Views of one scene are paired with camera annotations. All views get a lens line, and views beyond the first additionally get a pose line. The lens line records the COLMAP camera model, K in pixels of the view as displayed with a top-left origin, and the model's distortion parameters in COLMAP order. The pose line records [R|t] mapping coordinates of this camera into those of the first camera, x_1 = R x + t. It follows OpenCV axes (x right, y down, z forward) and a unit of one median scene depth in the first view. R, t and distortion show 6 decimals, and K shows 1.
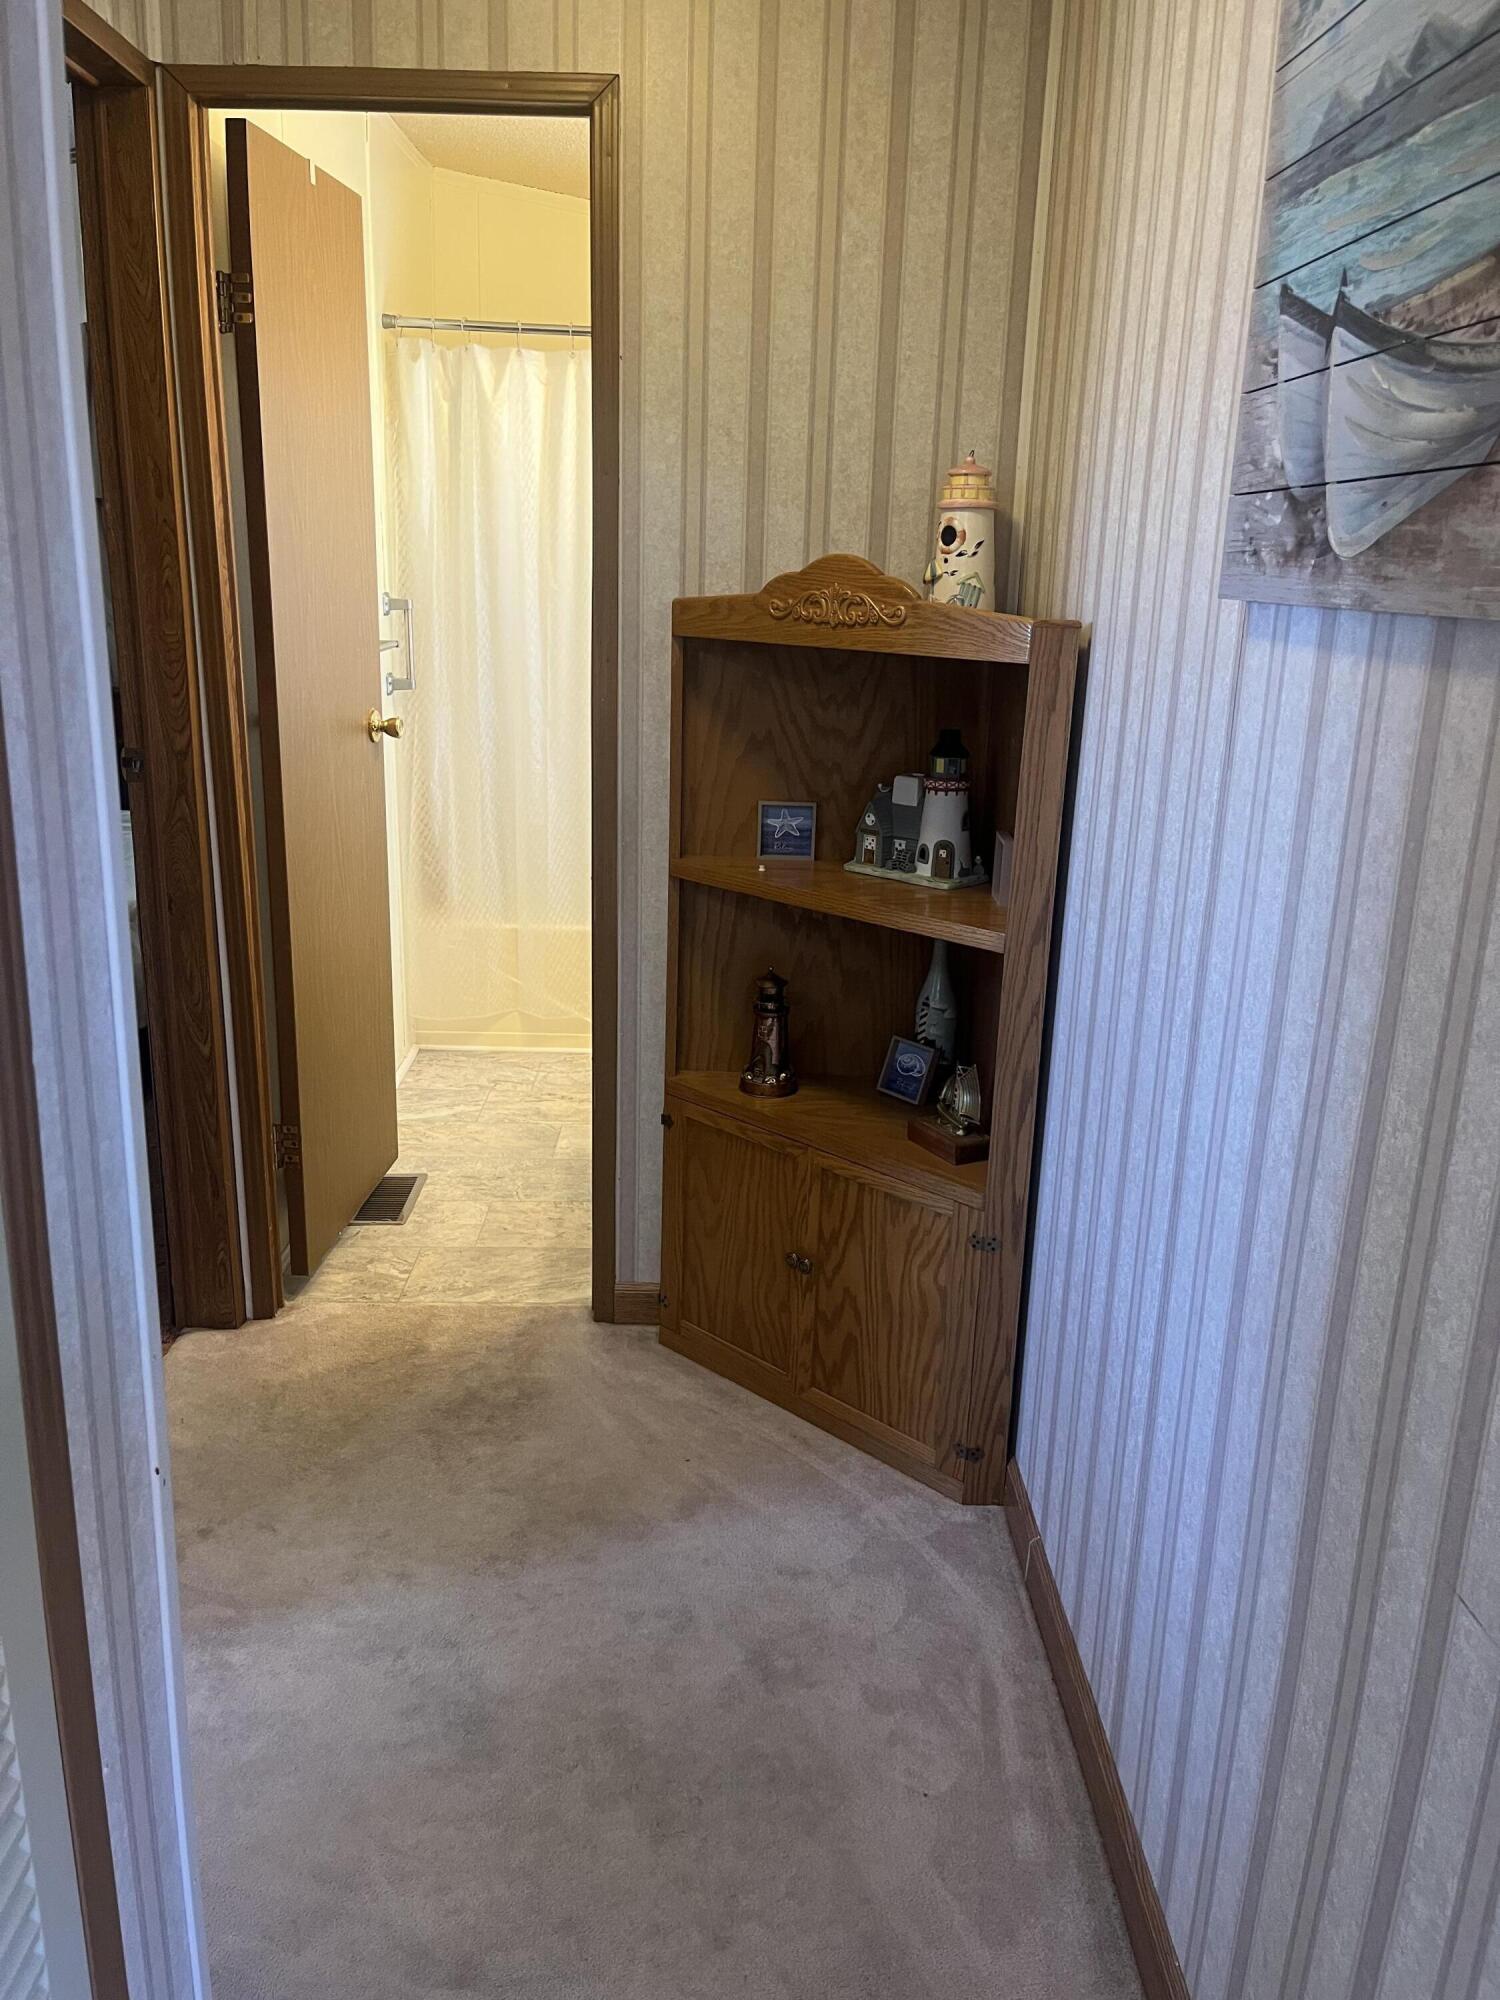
lens RADIAL K [[1526.2, 0, 749.6], [0, 1526.2, 1004.5], [0, 0, 1]] dist [0.061971, -0.080900]
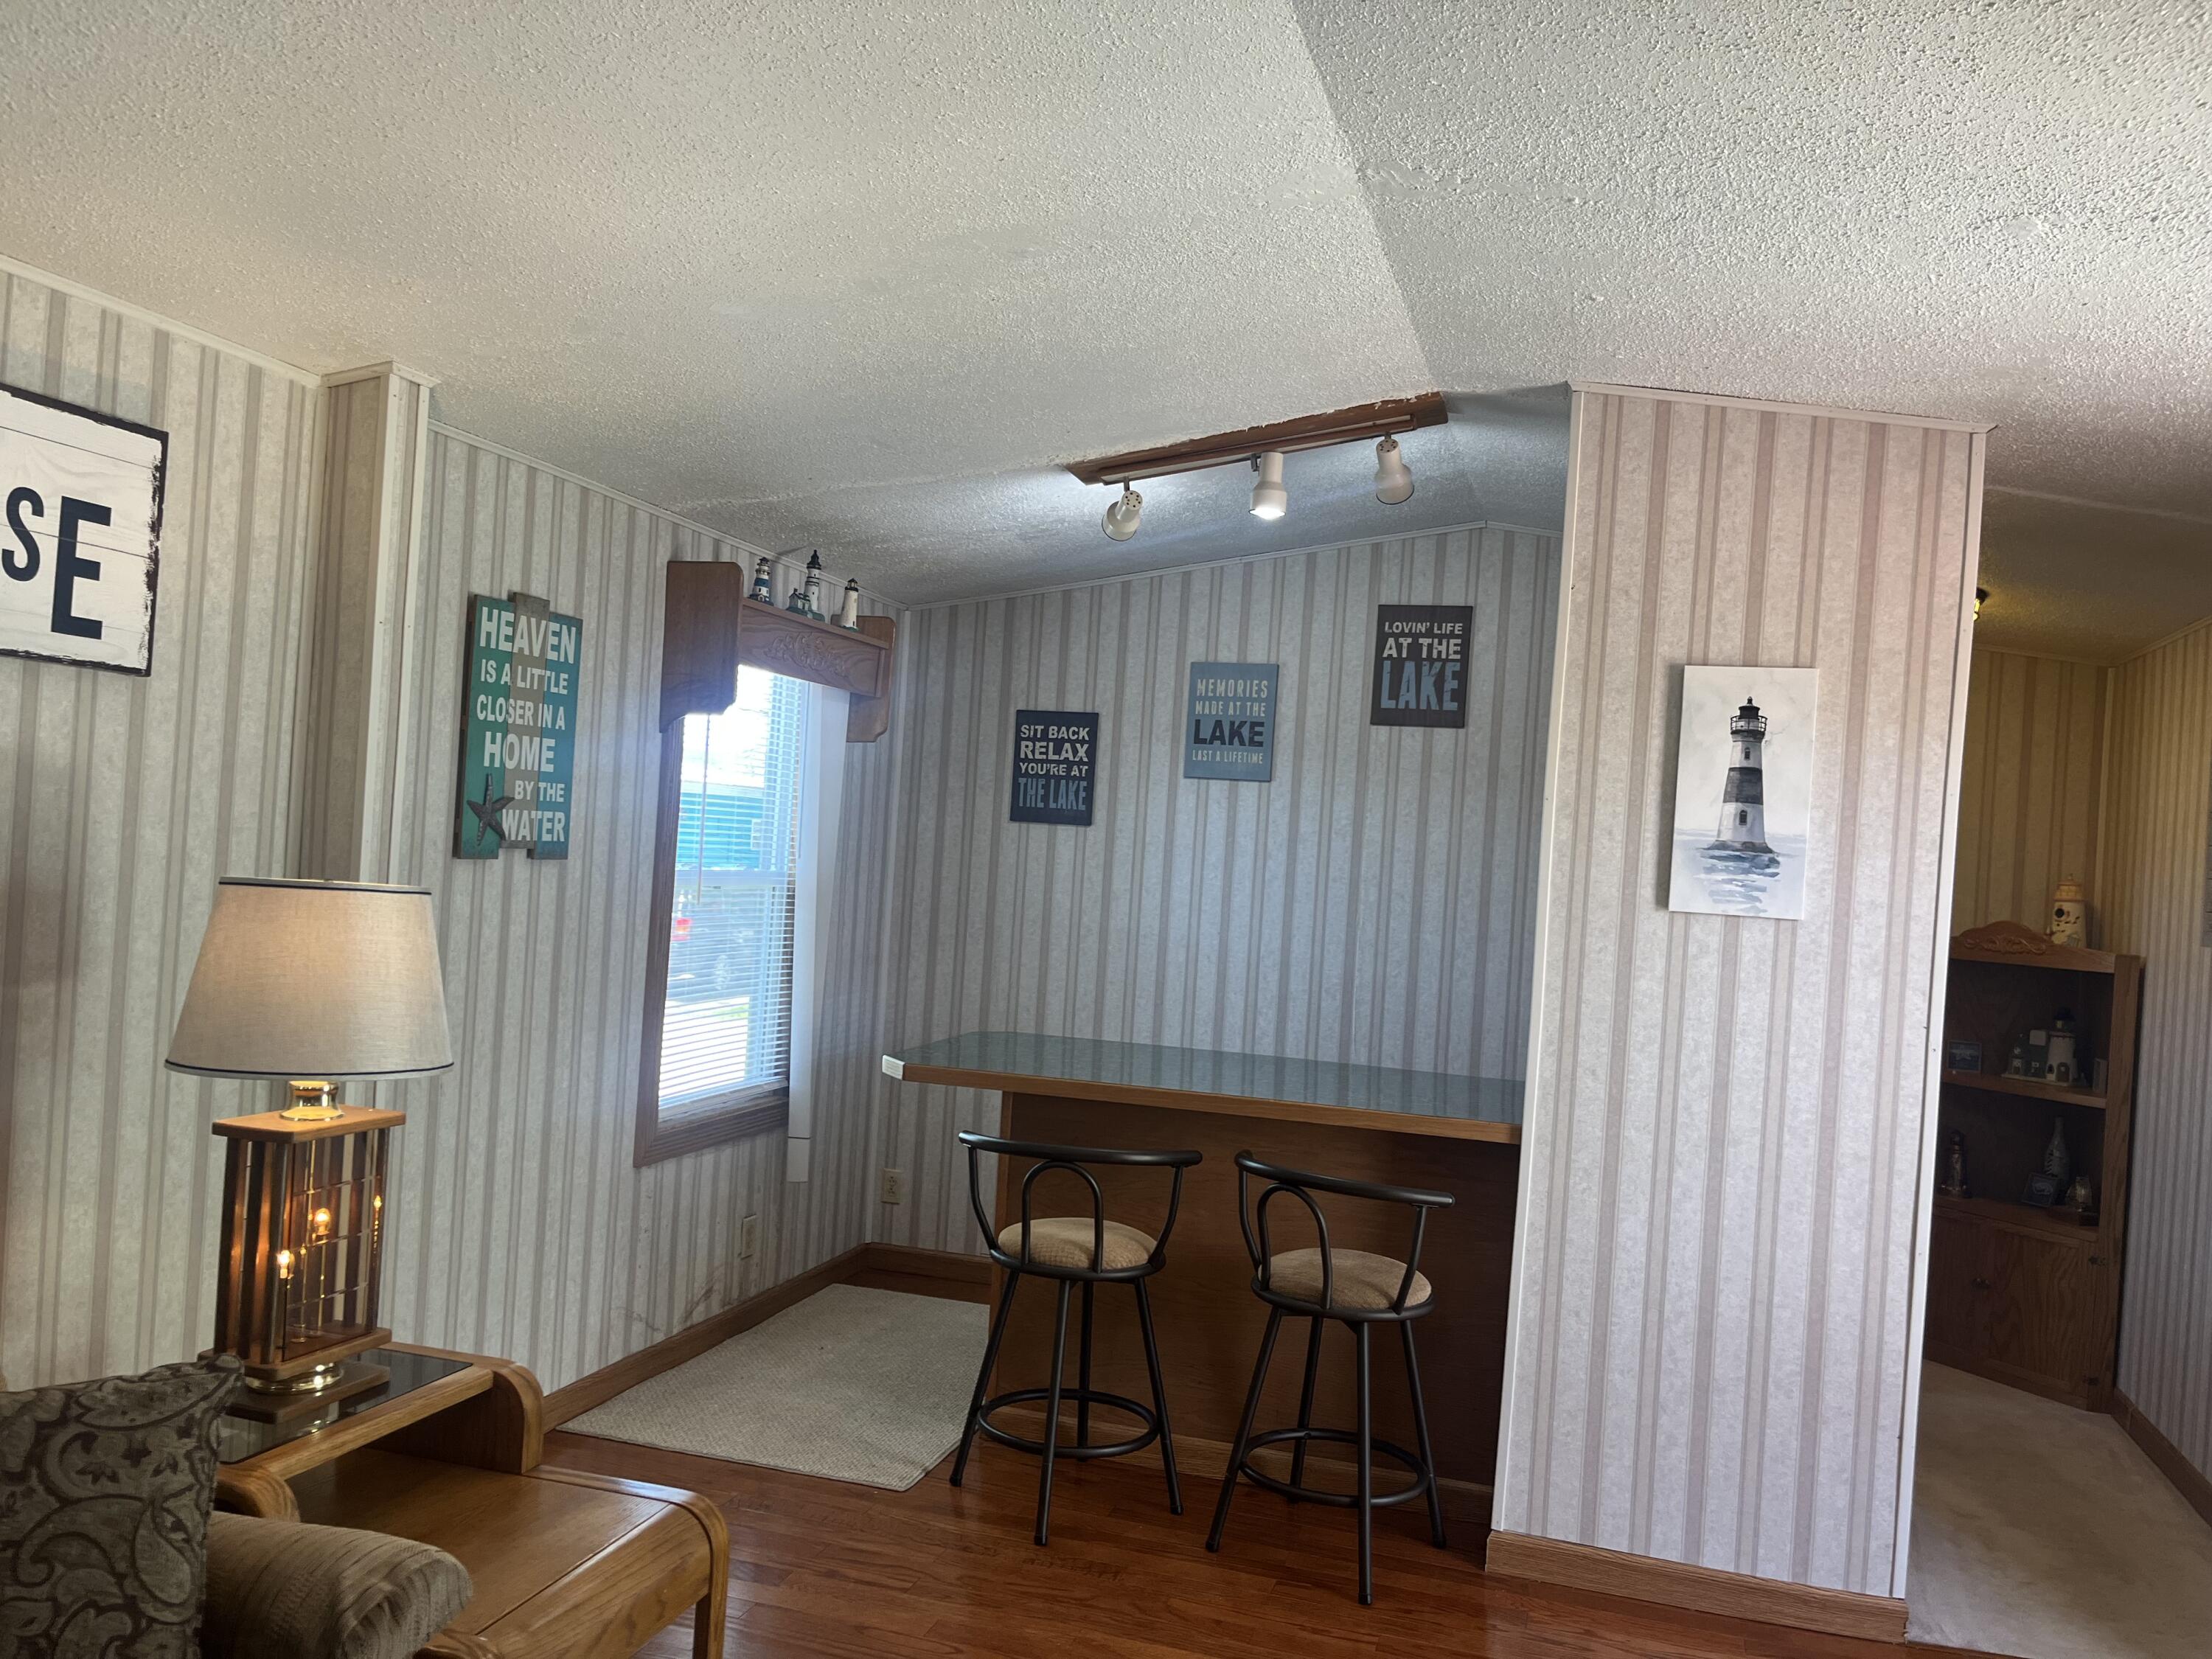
lens RADIAL K [[1688.0, 0, 1088.4], [0, 1688.0, 839.3], [0, 0, 1]] dist [0.061971, -0.080900]
pose [[0.945624, 0.029502, -0.323920, -0.350479], [-0.125943, 0.951404, -0.281015, 0.390195], [0.299888, 0.306530, 0.903386, -1.426850]]
